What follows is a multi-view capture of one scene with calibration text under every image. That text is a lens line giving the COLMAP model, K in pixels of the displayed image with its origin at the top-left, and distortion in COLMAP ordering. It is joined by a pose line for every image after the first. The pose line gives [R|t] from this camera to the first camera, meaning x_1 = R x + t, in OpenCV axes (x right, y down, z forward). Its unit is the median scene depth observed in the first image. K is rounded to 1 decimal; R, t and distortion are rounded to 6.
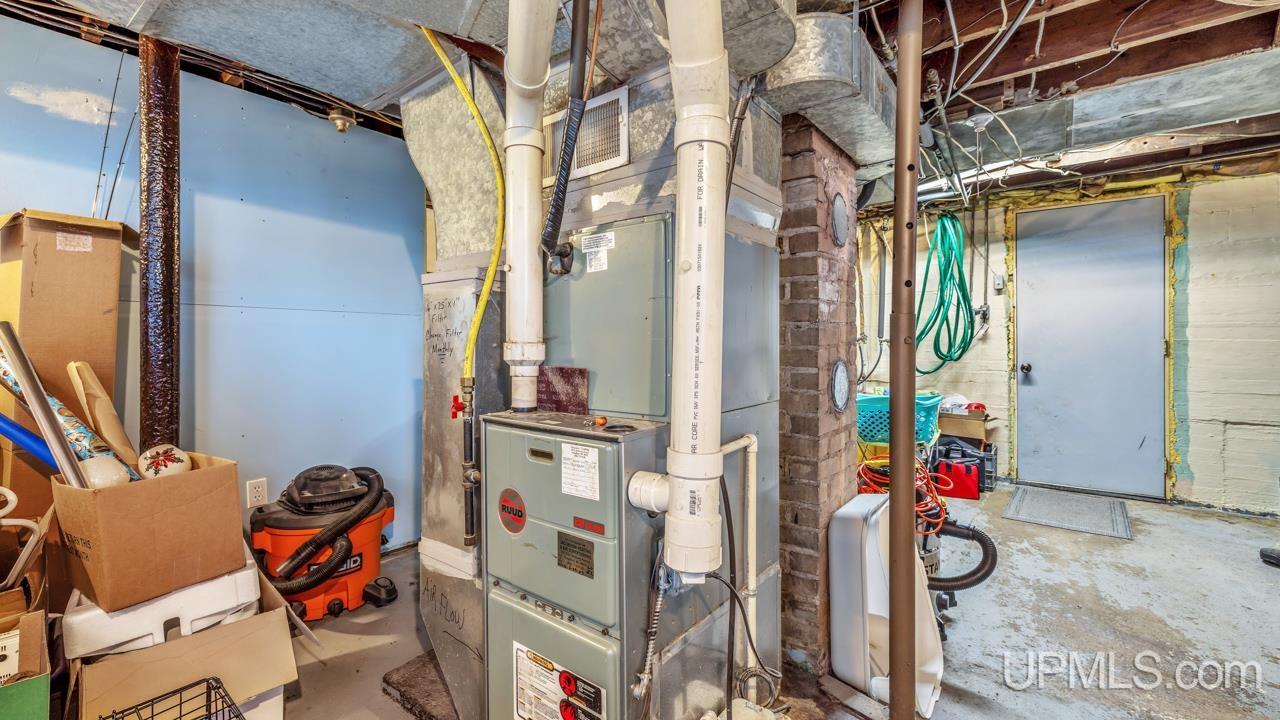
lens RADIAL K [[531.1, 0, 640.0], [0, 531.1, 344.4], [0, 0, 1]] dist [-0.001583, -0.000212]
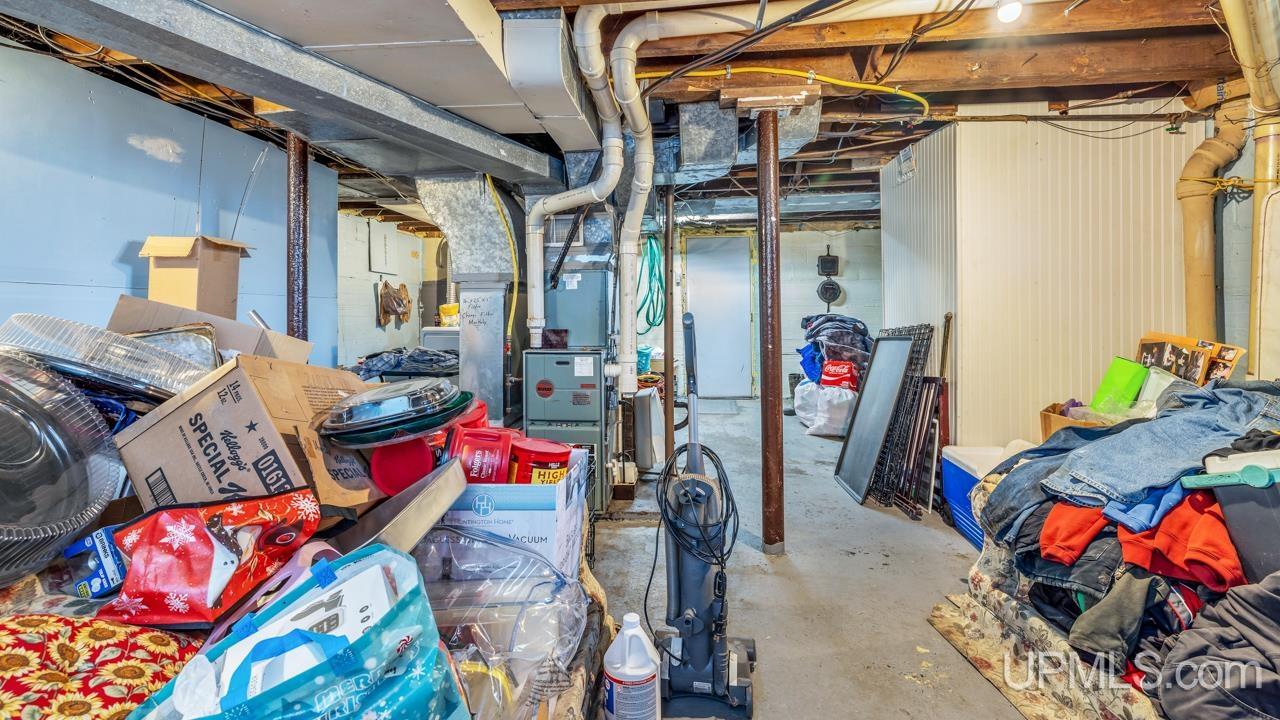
lens RADIAL K [[557.1, 0, 637.7], [0, 557.1, 304.1], [0, 0, 1]] dist [-0.001039, -0.000207]
pose [[0.842880, 0.002567, 0.538096, -1.127563], [0.007797, 0.999825, -0.016983, -0.021645], [-0.538045, 0.018510, 0.842713, -1.229885]]
